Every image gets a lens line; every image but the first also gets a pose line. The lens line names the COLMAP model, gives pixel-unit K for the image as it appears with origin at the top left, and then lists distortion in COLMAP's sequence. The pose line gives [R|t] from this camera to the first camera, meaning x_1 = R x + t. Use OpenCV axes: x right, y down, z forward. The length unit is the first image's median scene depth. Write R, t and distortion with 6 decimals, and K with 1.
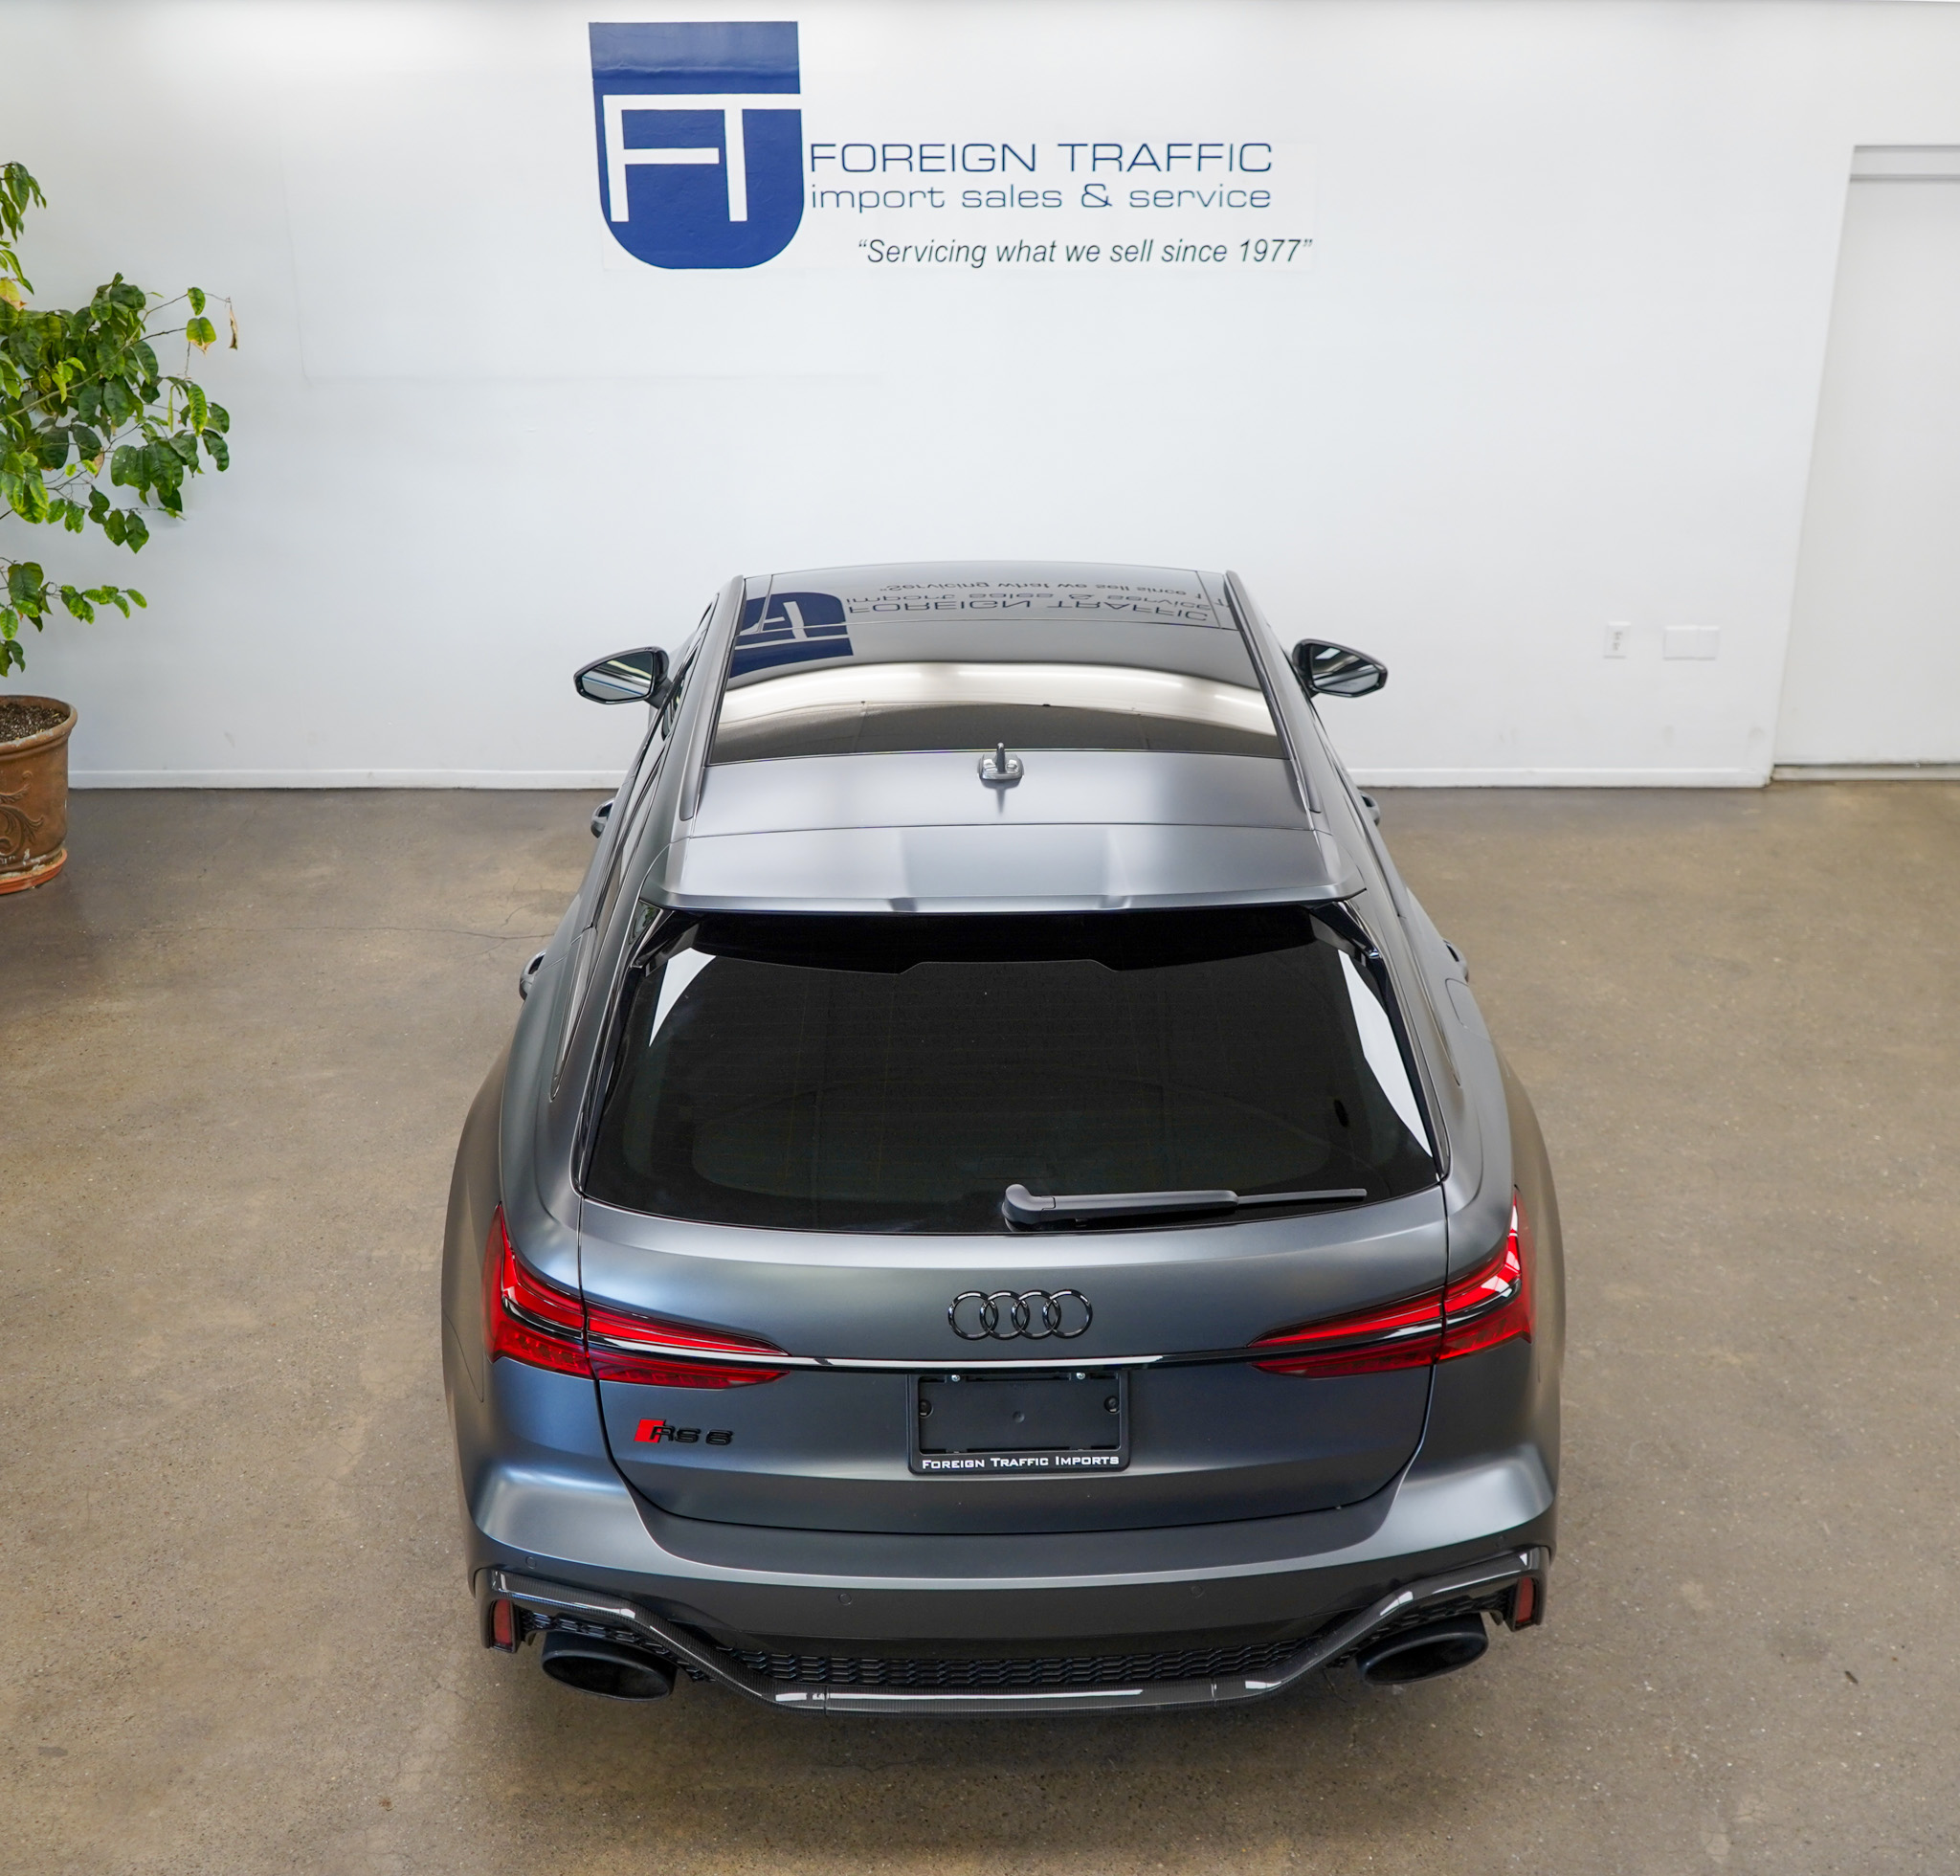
lens RADIAL K [[2248.5, 0, 1030.7], [0, 2248.5, 949.9], [0, 0, 1]] dist [-0.022252, 0.026139]
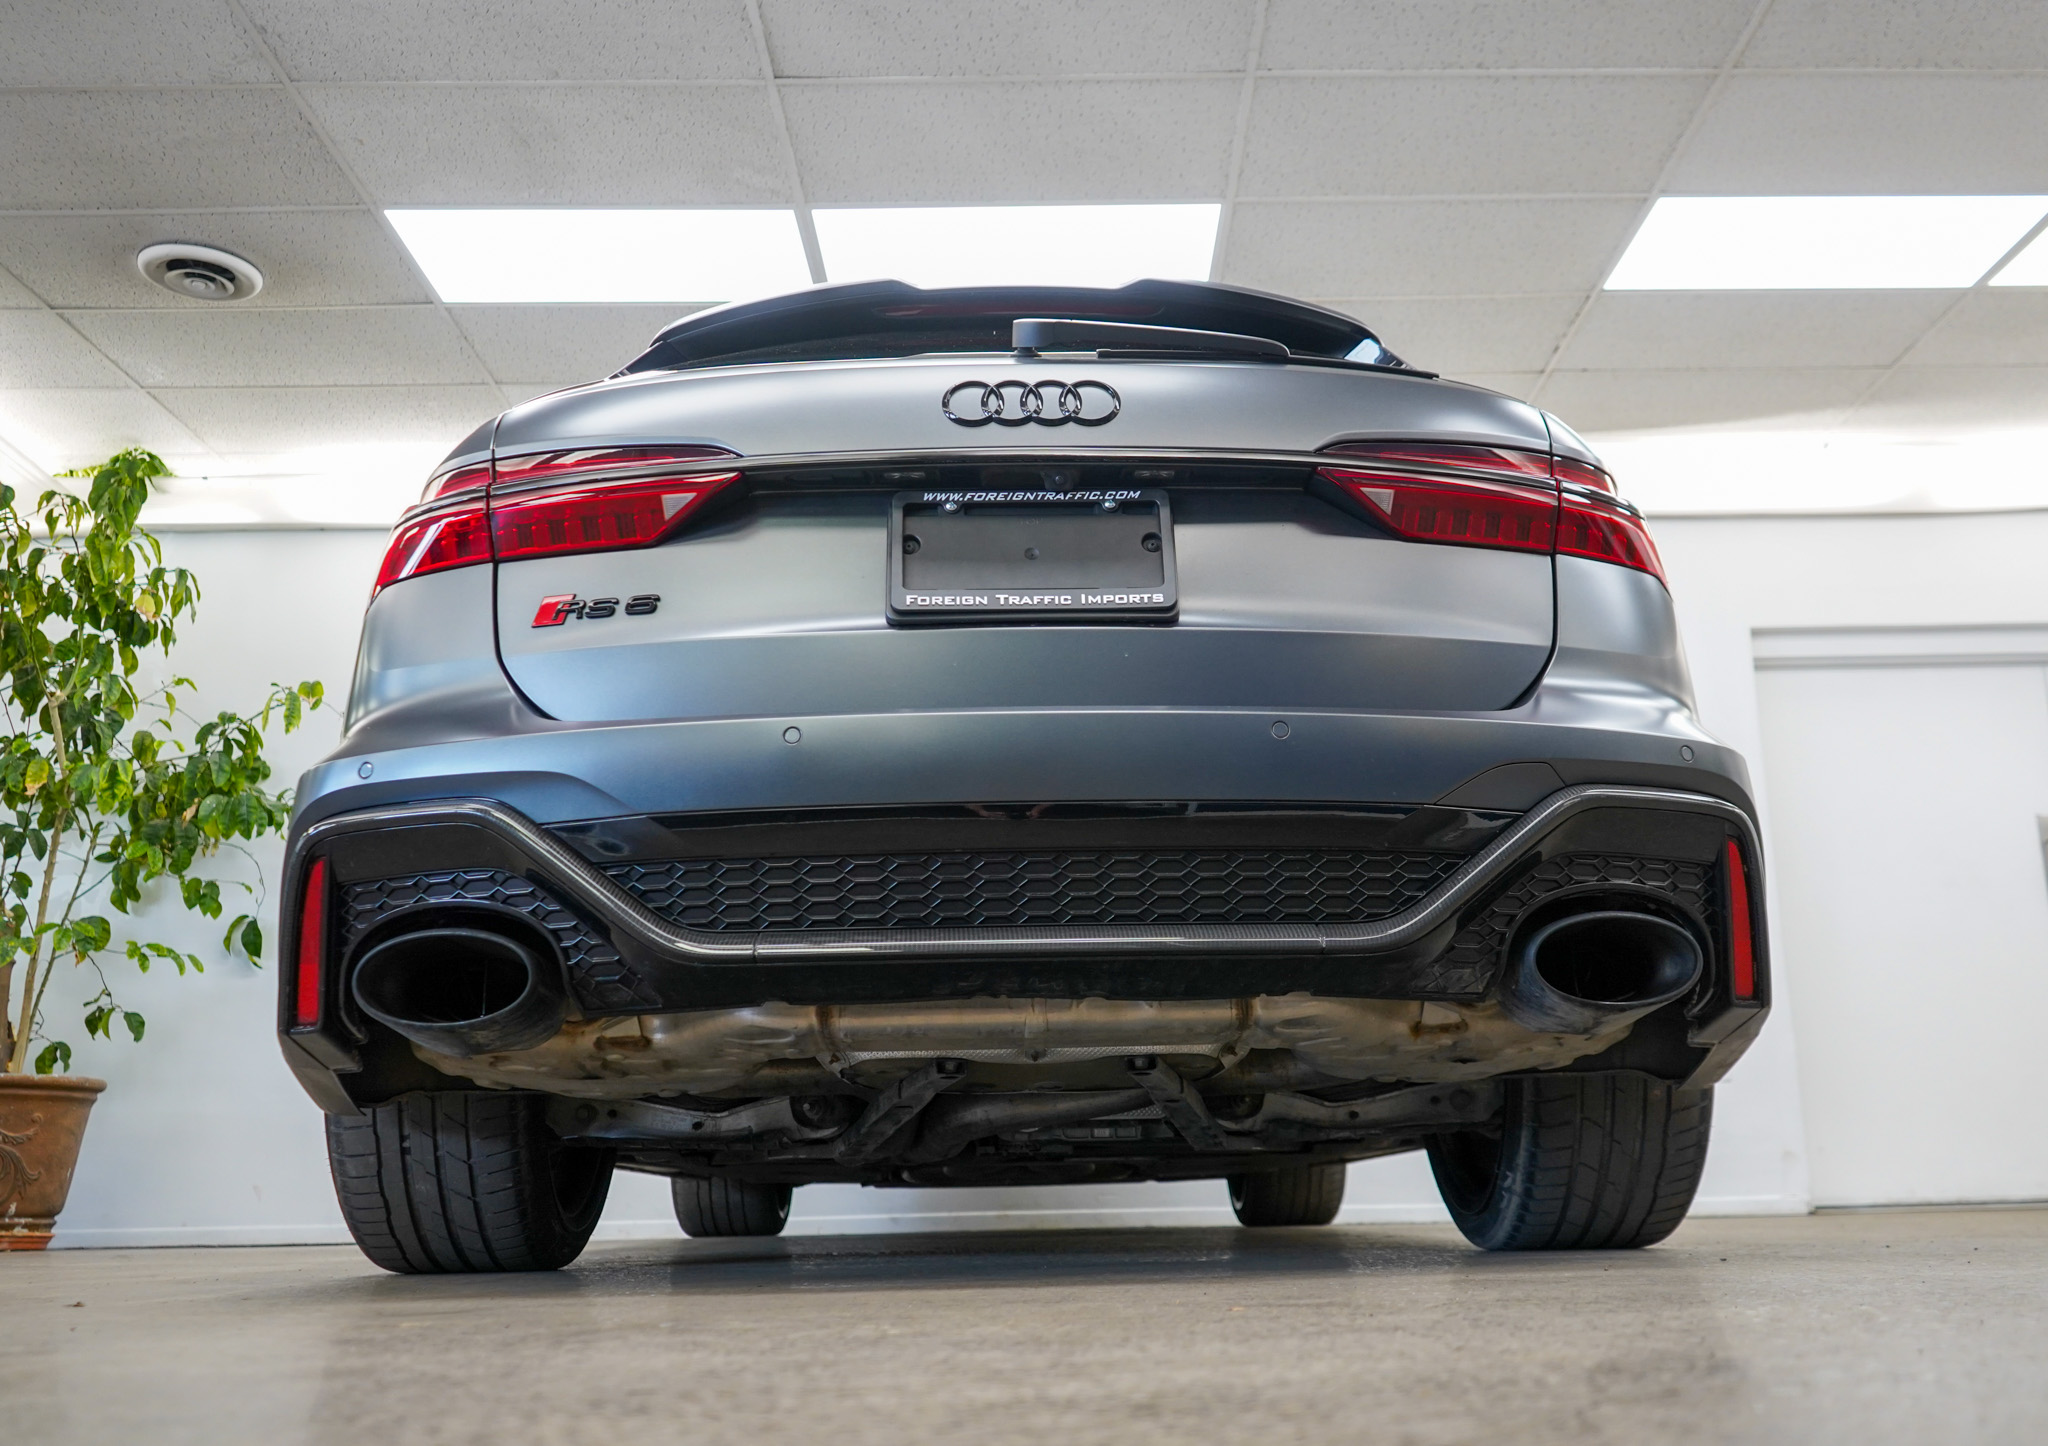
lens RADIAL K [[1927.2, 0, 1069.0], [0, 1927.2, 728.8], [0, 0, 1]] dist [-0.002105, -0.001497]
pose [[0.999707, -0.023544, 0.005634, 0.001019], [0.022154, 0.795909, -0.605011, 0.294061], [0.009760, 0.604958, 0.796197, 0.225179]]
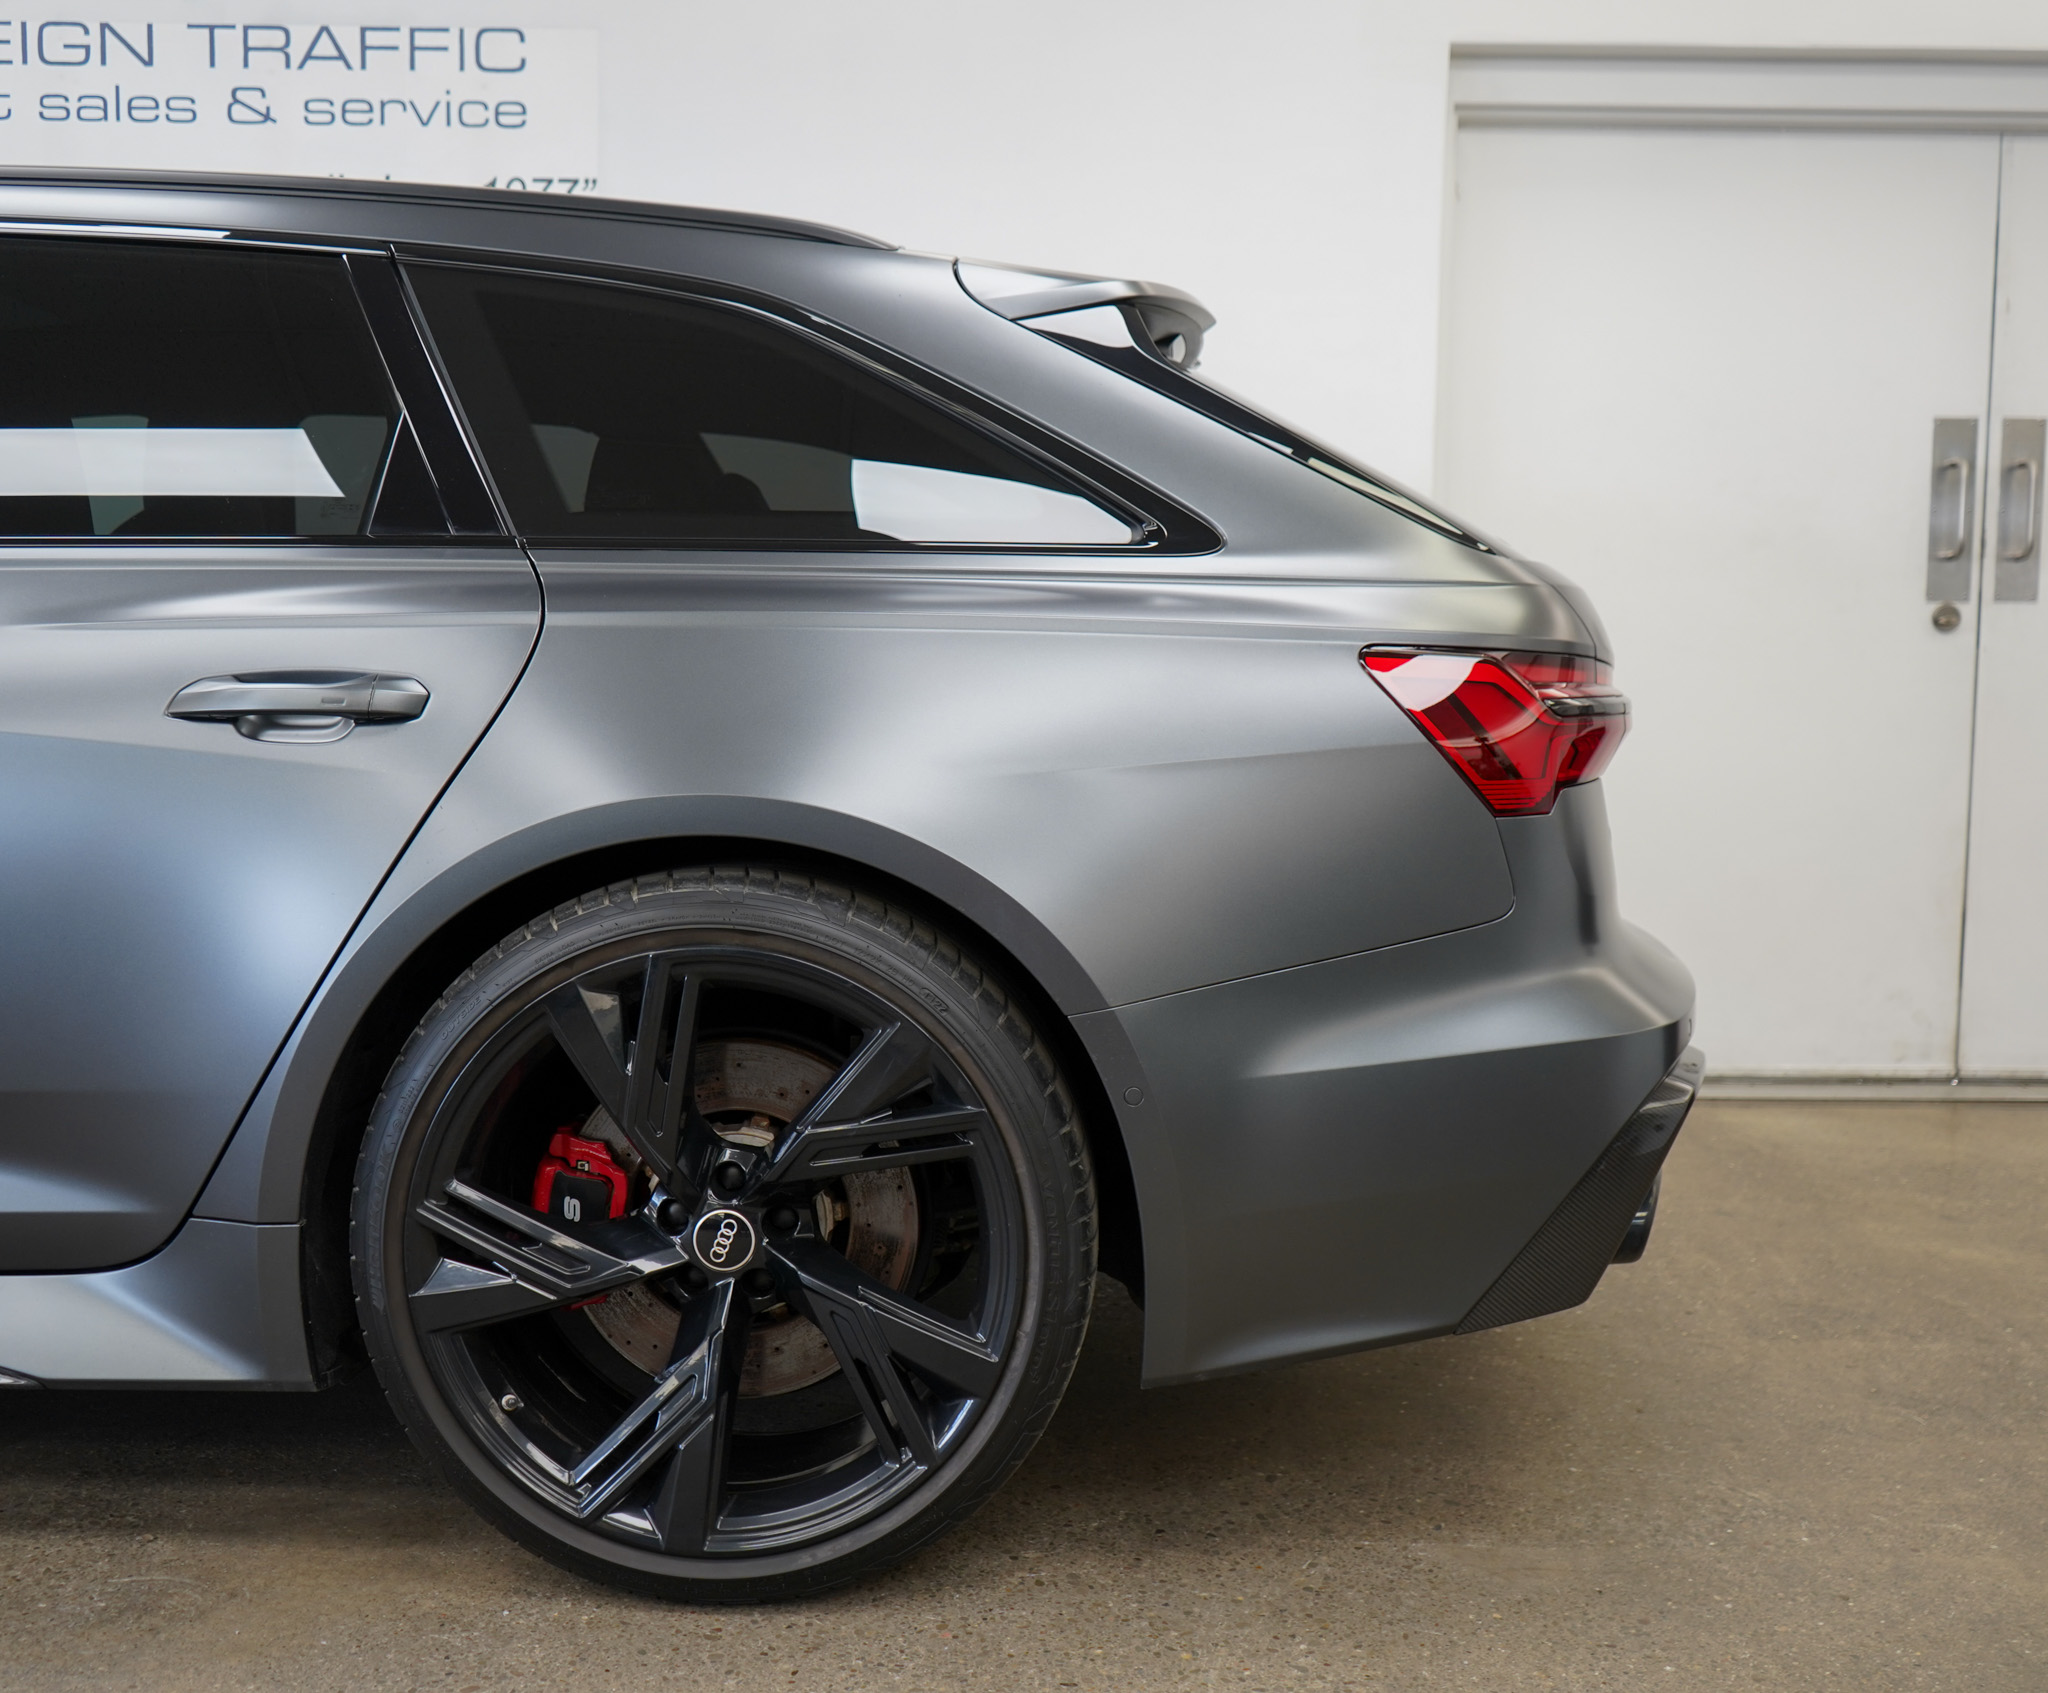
lens RADIAL K [[2007.2, 0, 1065.2], [0, 2007.2, 839.2], [0, 0, 1]] dist [-0.006257, 0.005065]
pose [[0.999725, 0.018430, -0.014485, 0.274840], [-0.022015, 0.950456, -0.310078, 0.030795], [0.008053, 0.310311, 0.950601, 0.537675]]
